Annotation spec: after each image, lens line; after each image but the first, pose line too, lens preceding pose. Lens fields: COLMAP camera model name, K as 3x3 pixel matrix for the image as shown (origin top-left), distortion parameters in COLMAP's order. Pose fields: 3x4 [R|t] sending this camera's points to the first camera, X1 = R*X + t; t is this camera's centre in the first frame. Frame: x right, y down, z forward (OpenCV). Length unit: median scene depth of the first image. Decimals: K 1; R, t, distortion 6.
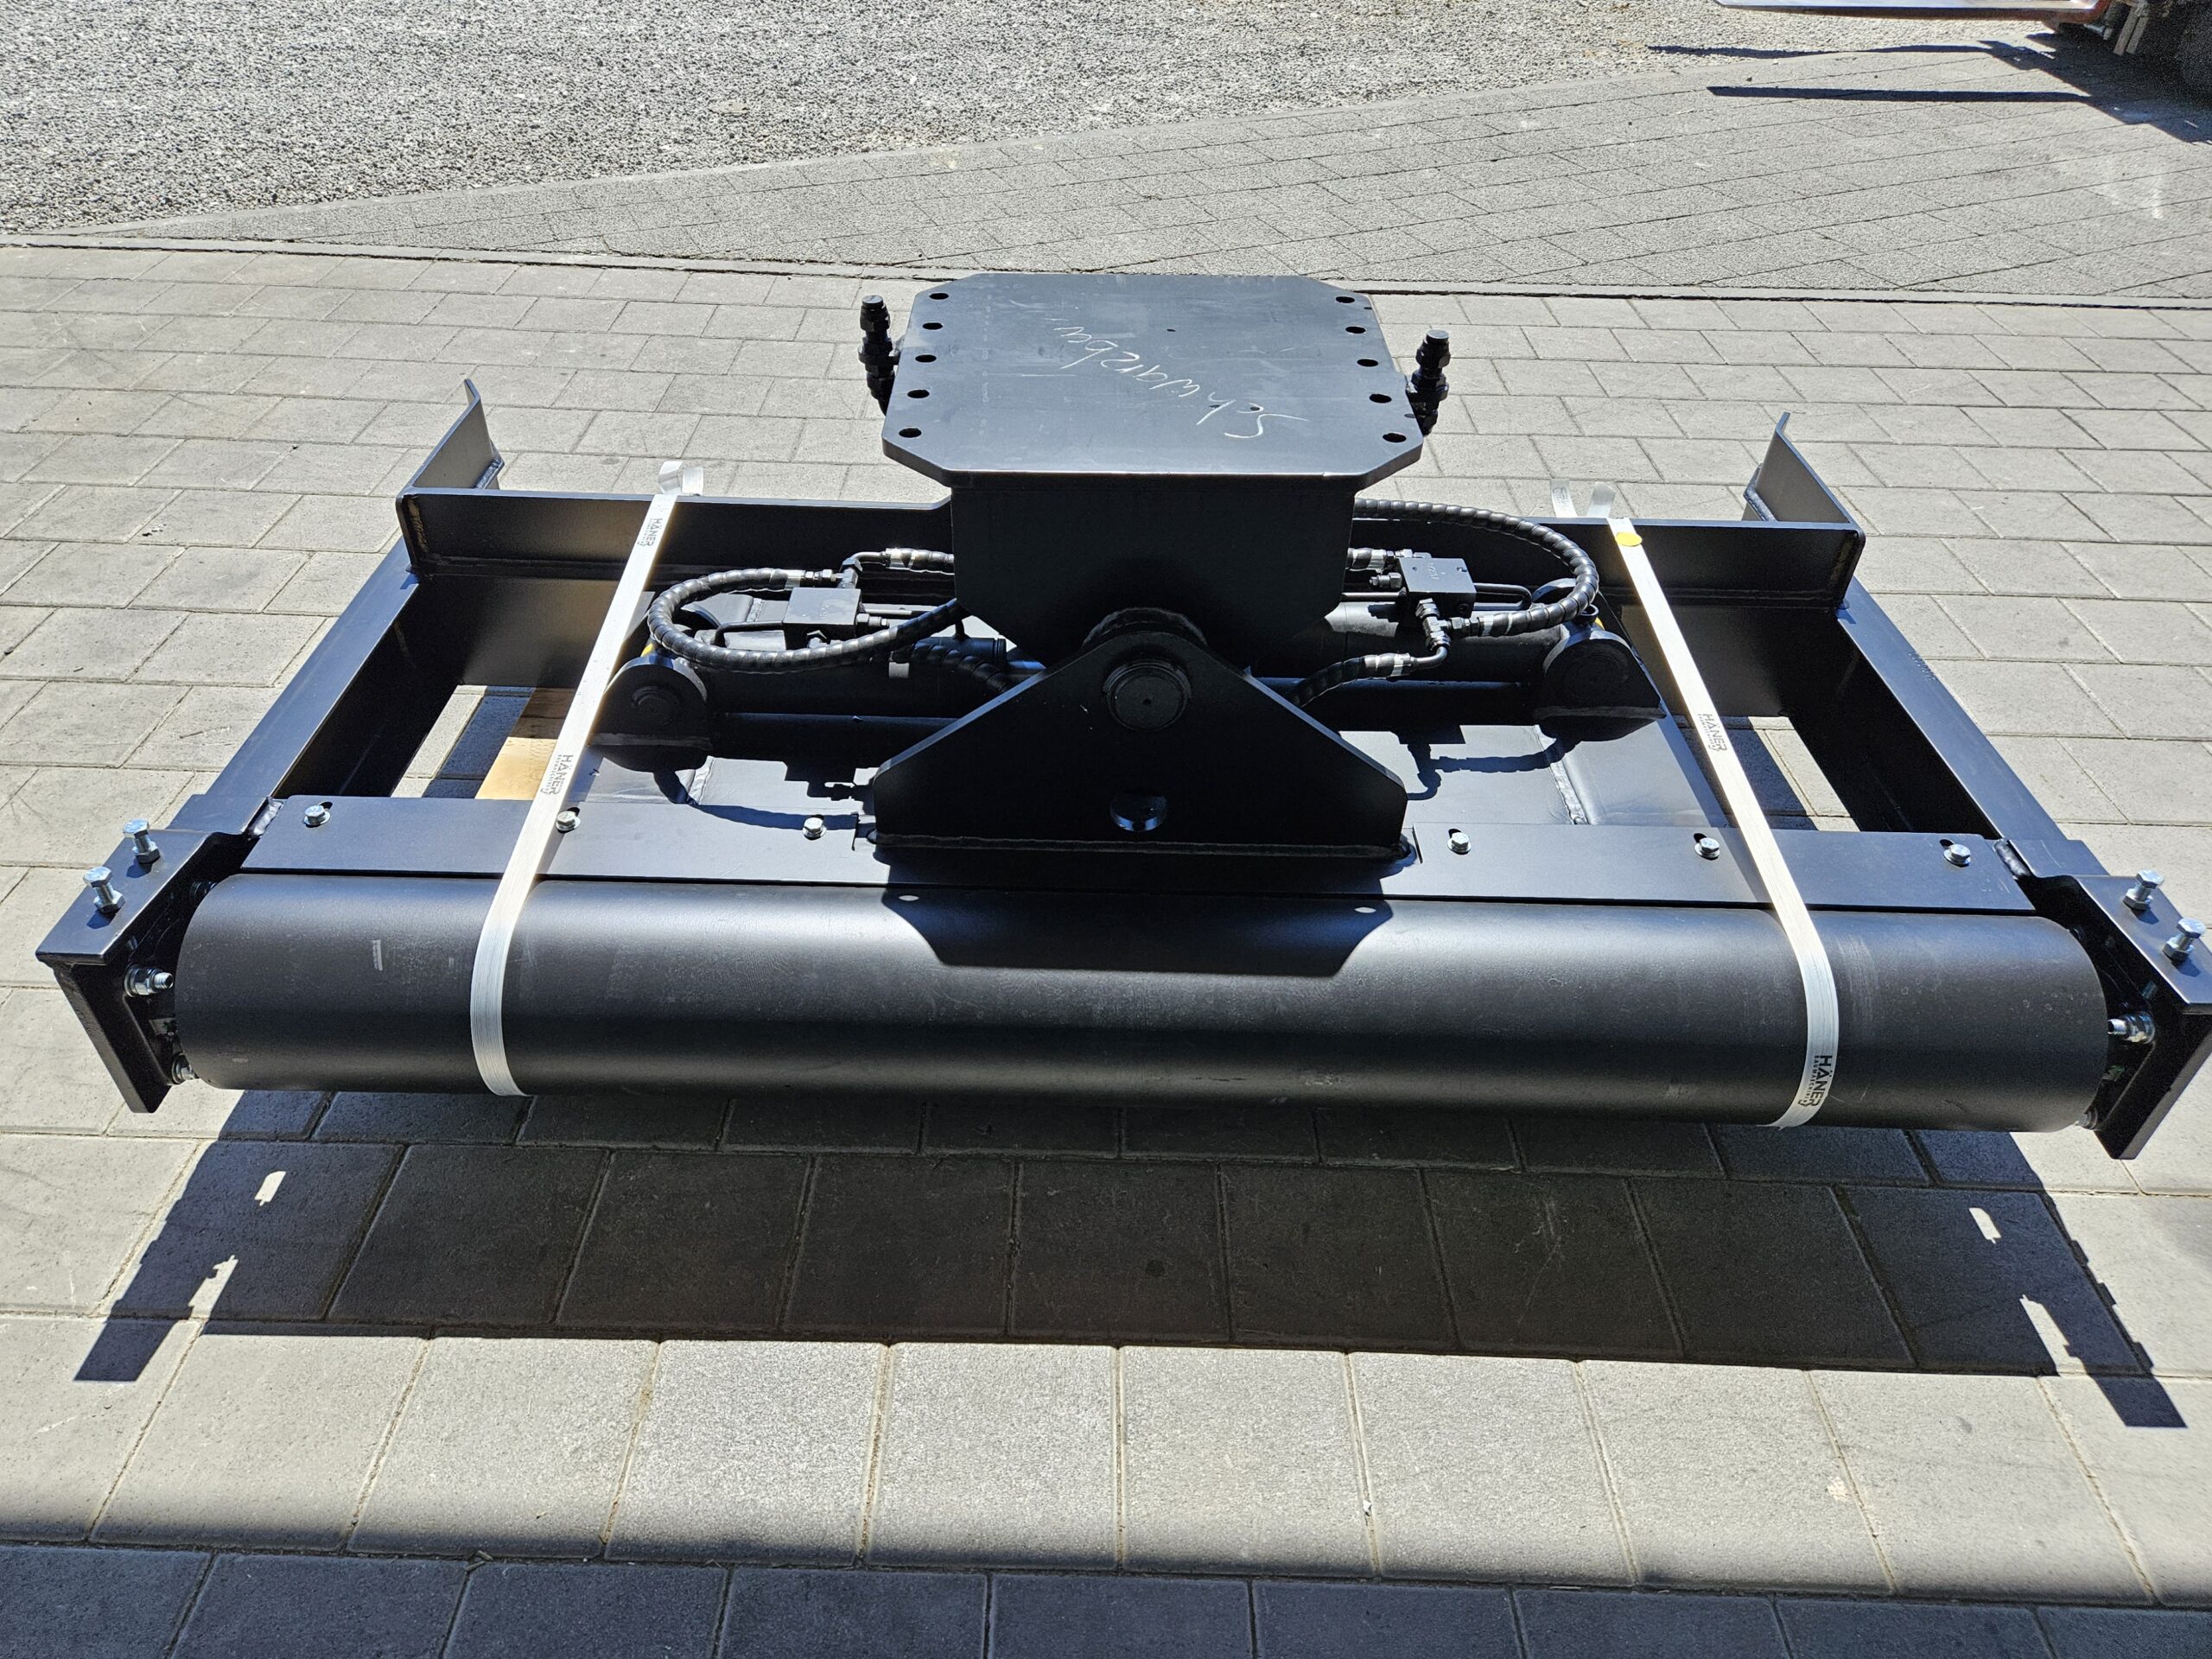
lens RADIAL K [[1479.4, 0, 1072.2], [0, 1479.4, 830.3], [0, 0, 1]] dist [0.063234, -0.044788]
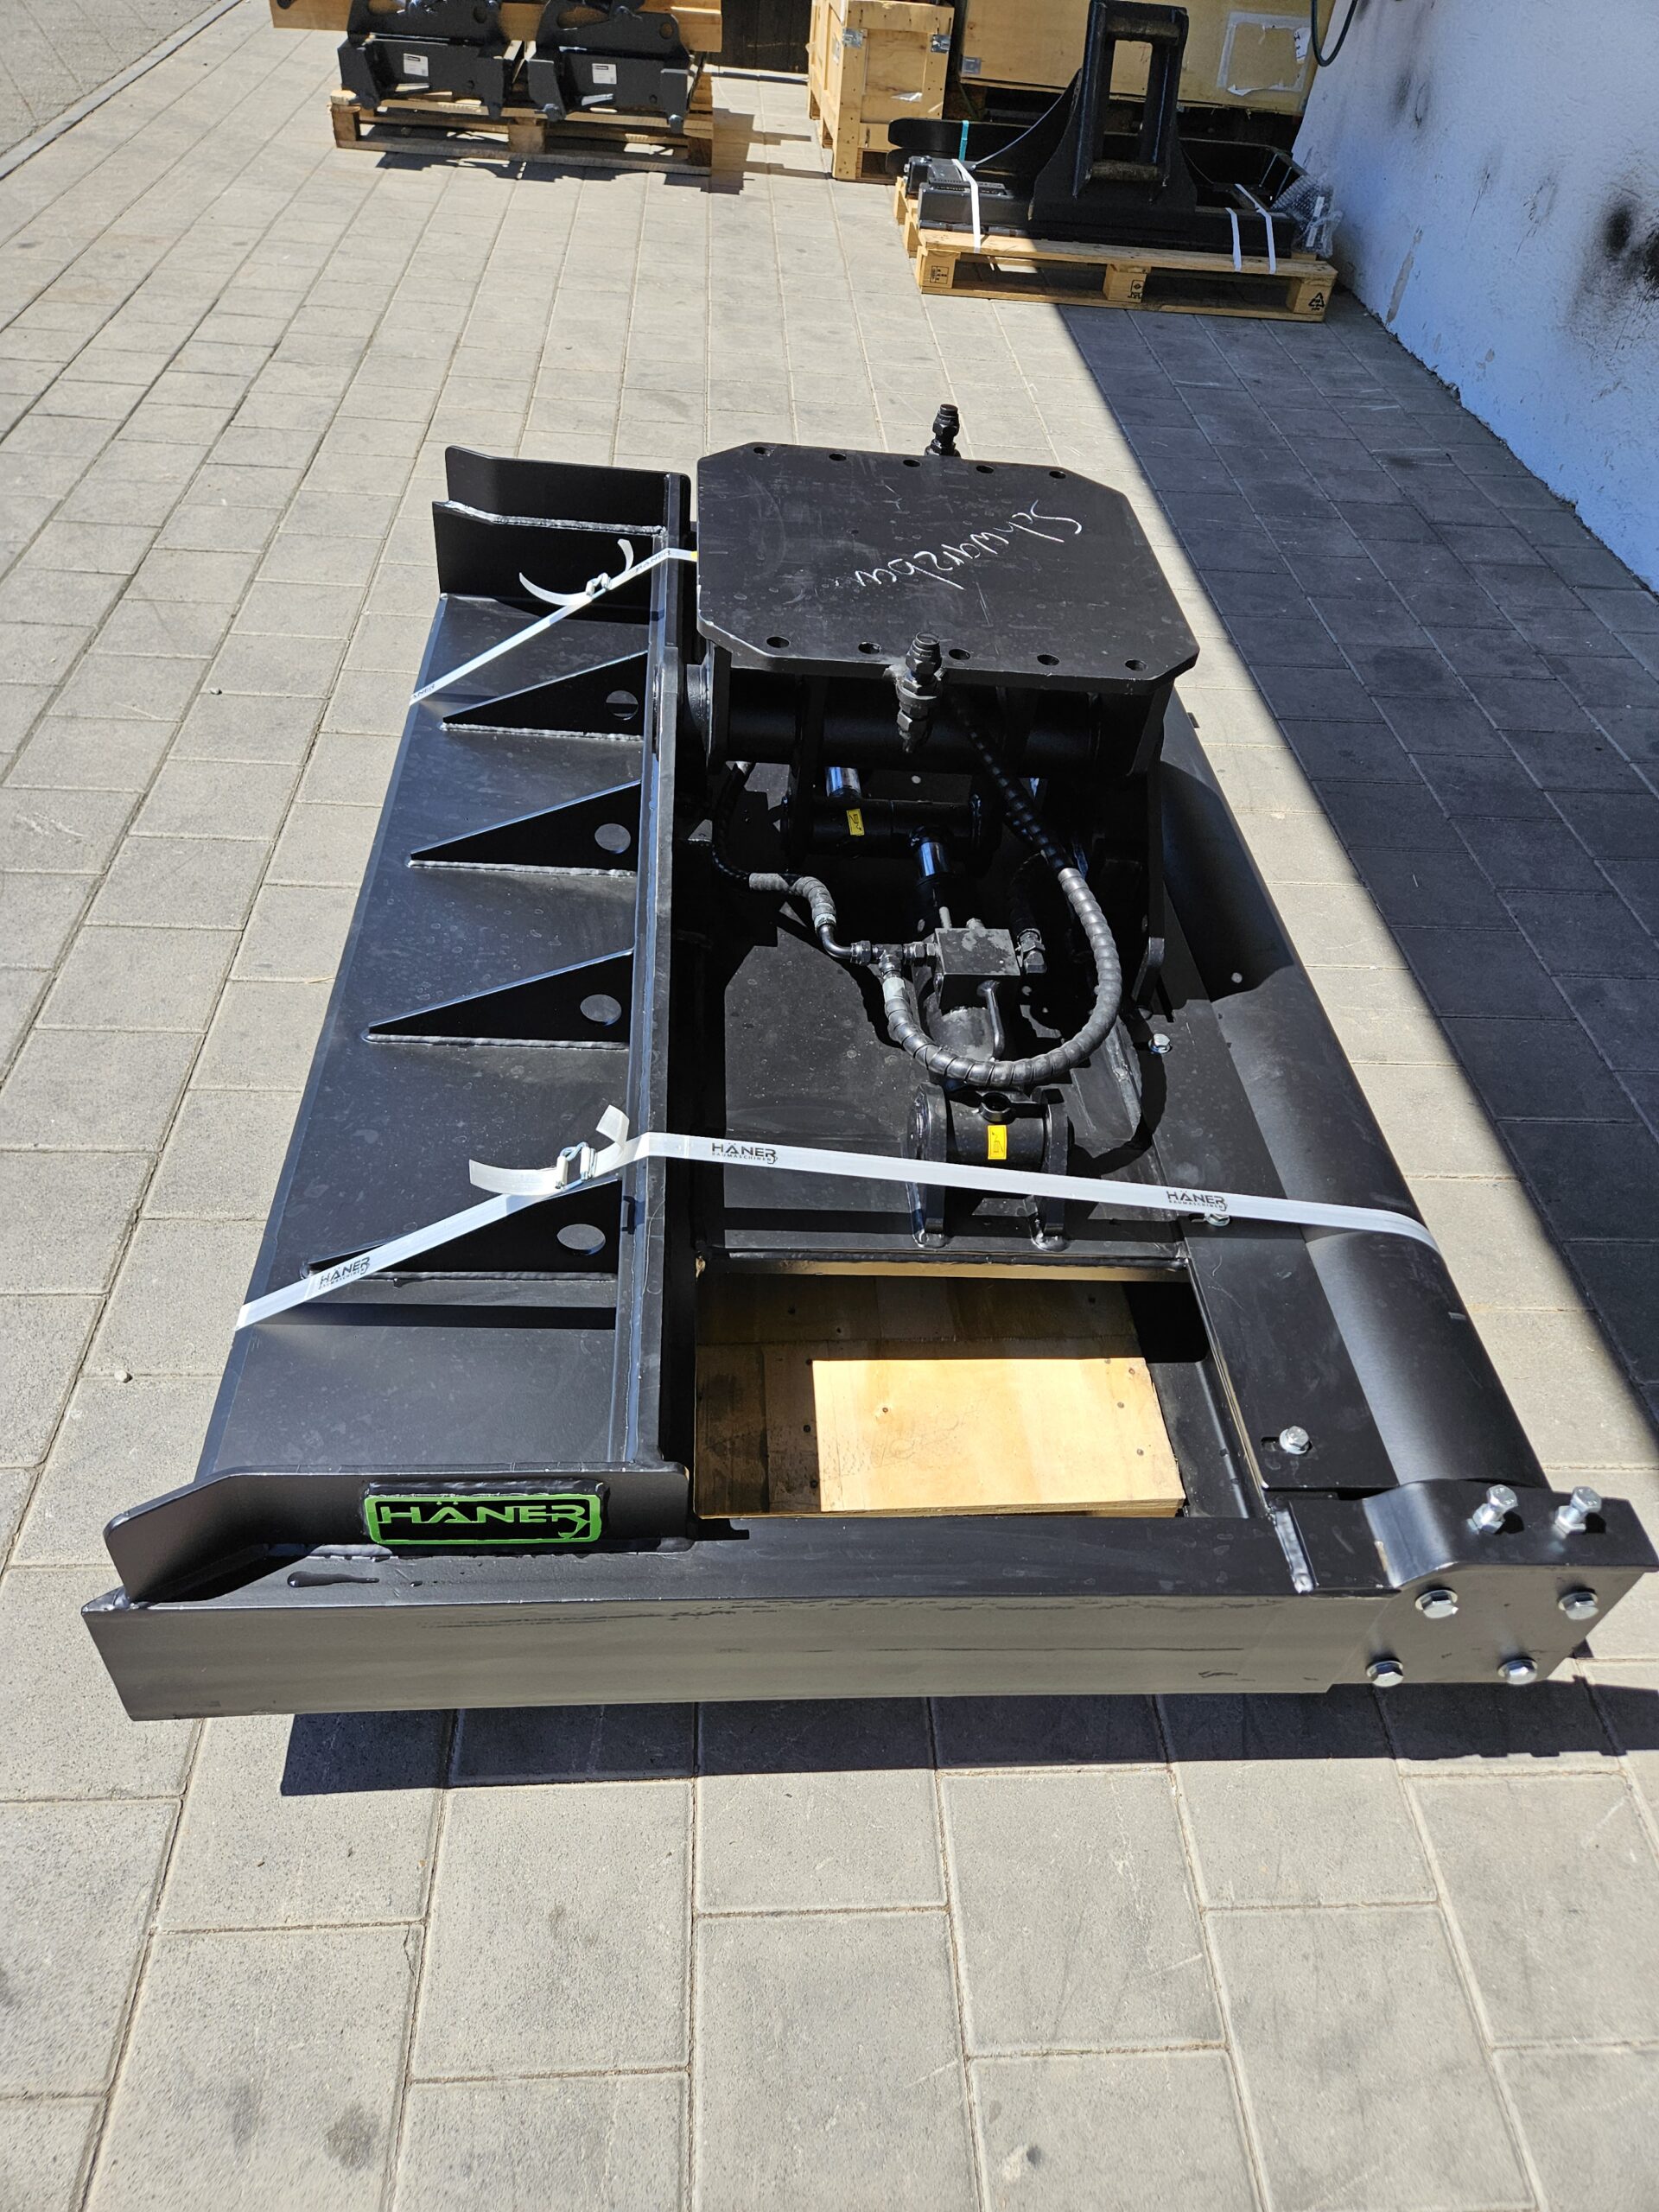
lens RADIAL K [[1474.5, 0, 824.4], [0, 1474.5, 1072.2], [0, 0, 1]] dist [0.075985, -0.061502]
pose [[-0.071323, -0.701809, 0.708786, -0.839628], [0.551199, 0.564509, 0.614417, -0.702590], [-0.831320, 0.434504, 0.346574, 0.758027]]
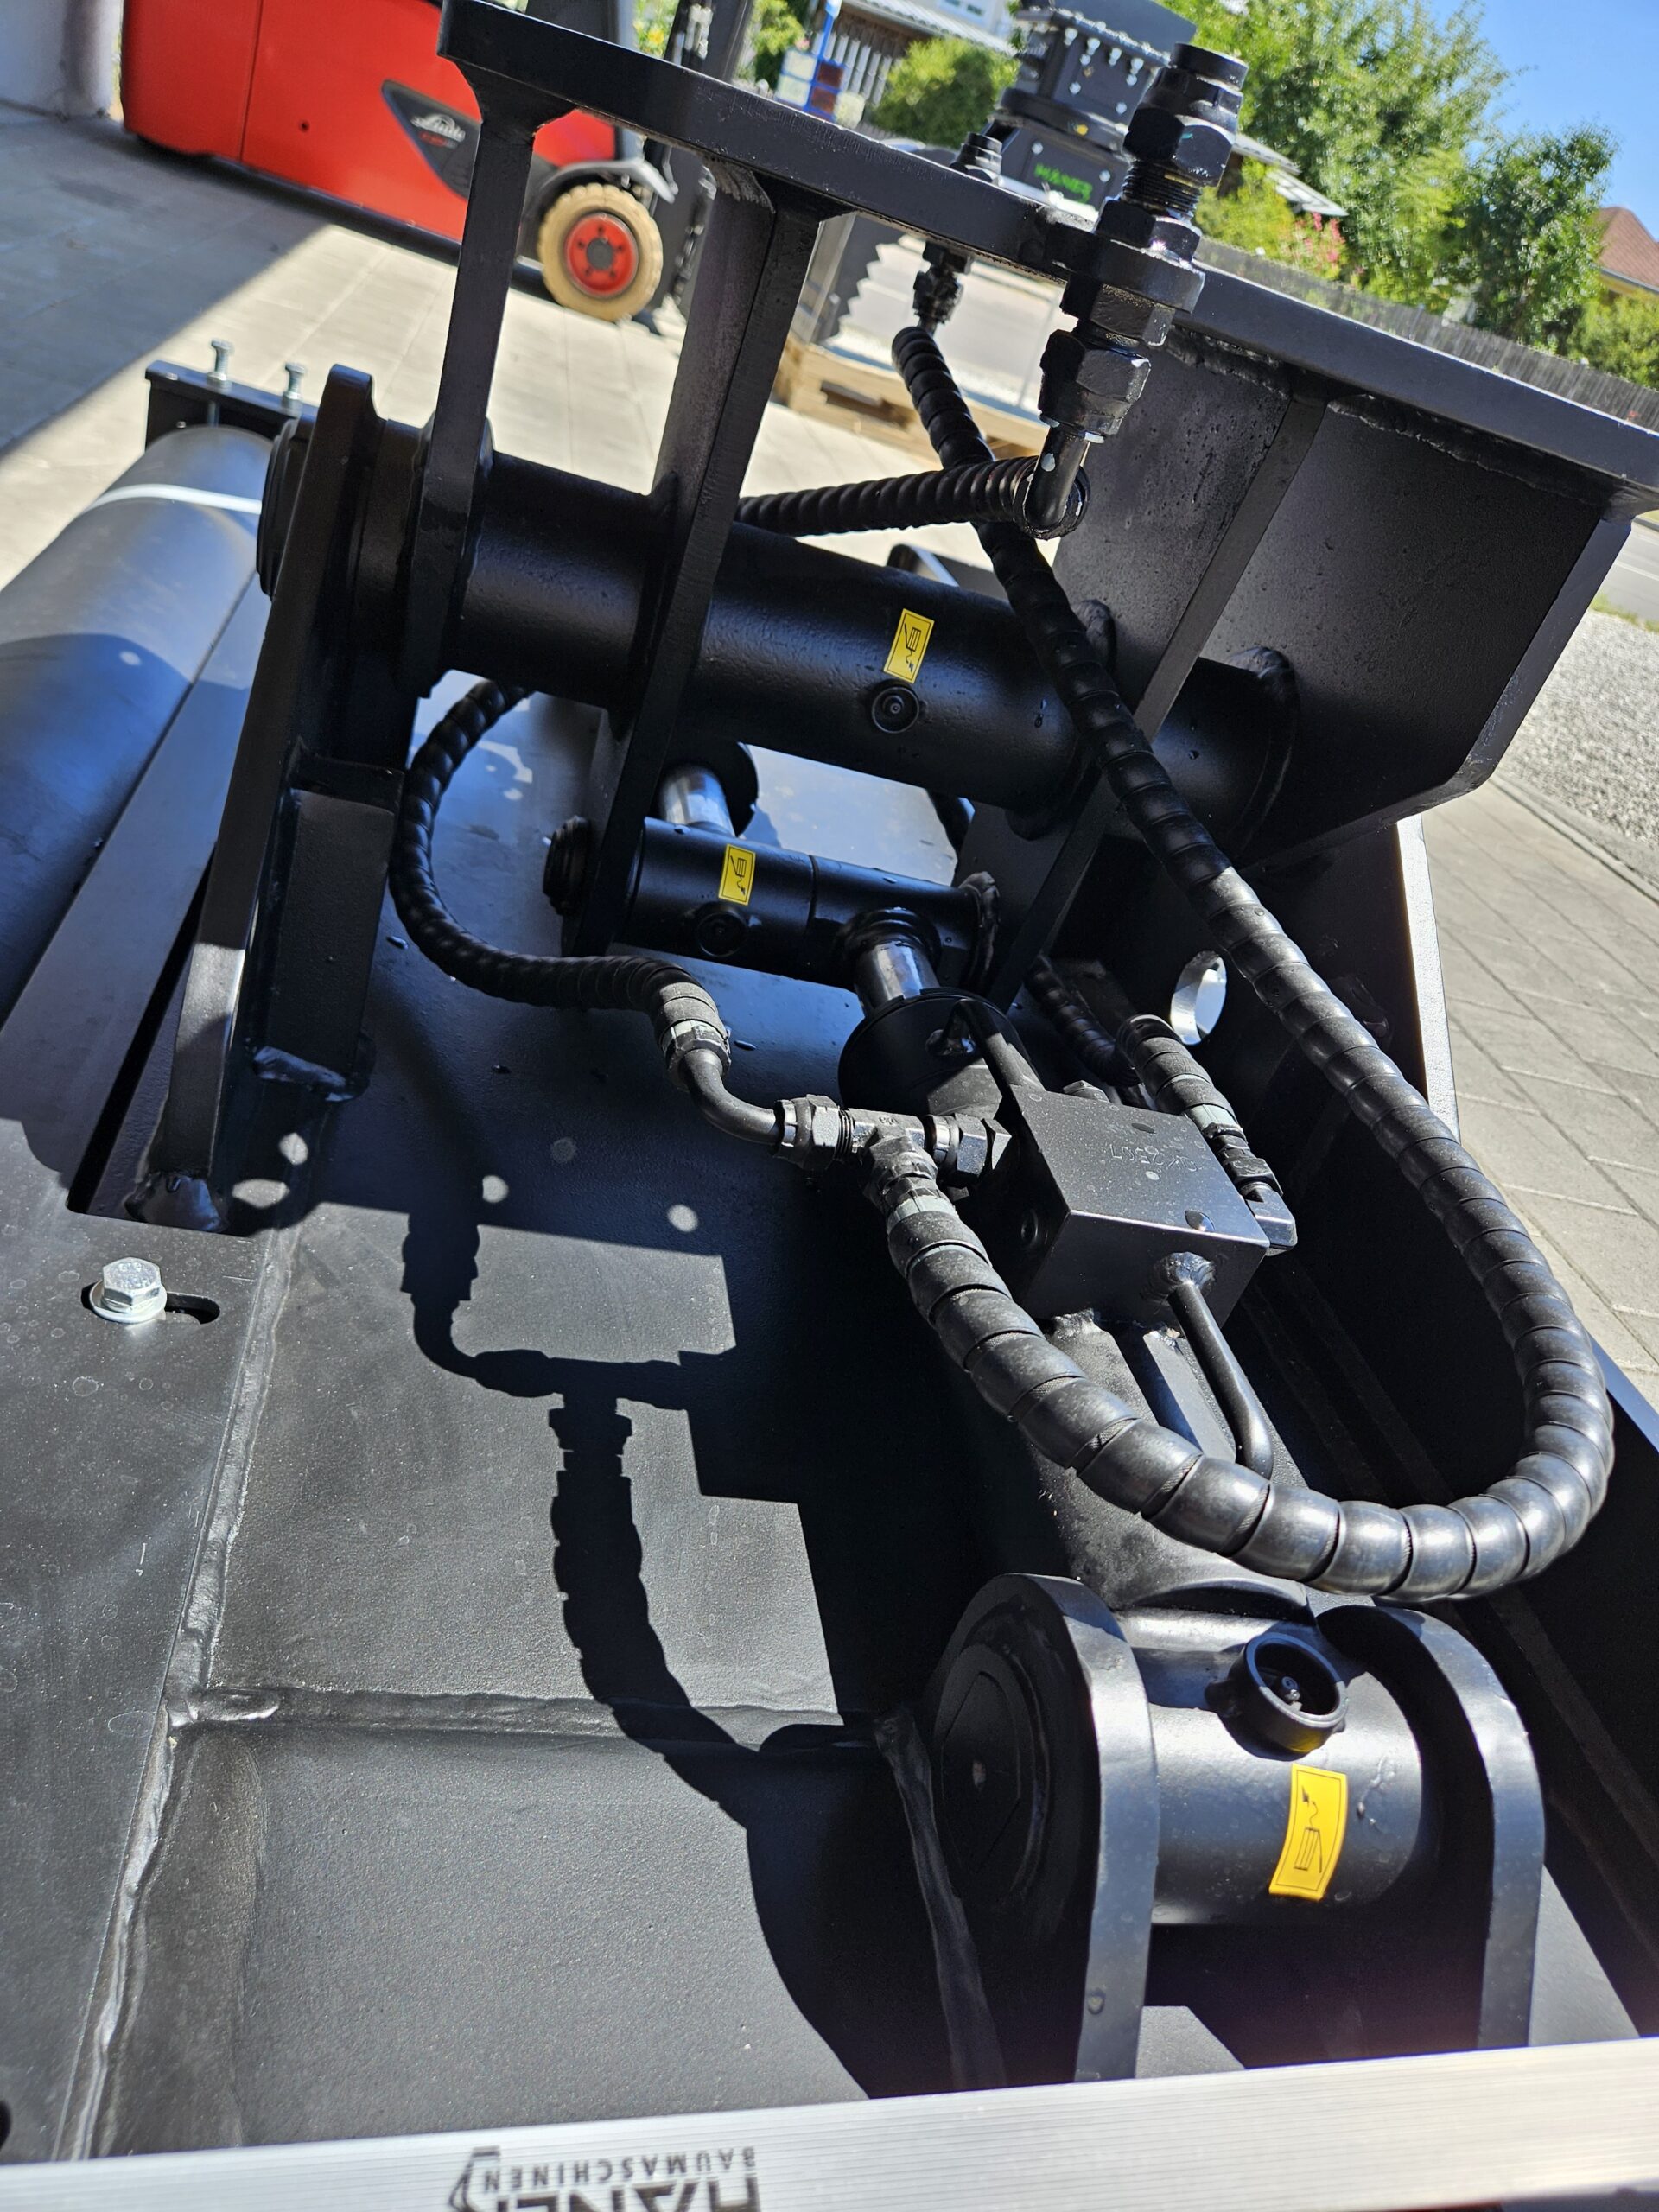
lens RADIAL K [[1498.8, 0, 809.8], [0, 1498.8, 1070.4], [0, 0, 1]] dist [0.057573, -0.061241]
pose [[0.168590, 0.525913, -0.833662, 0.489153], [-0.825717, 0.537243, 0.171934, -0.180607], [0.538302, 0.659382, 0.524830, 0.790782]]
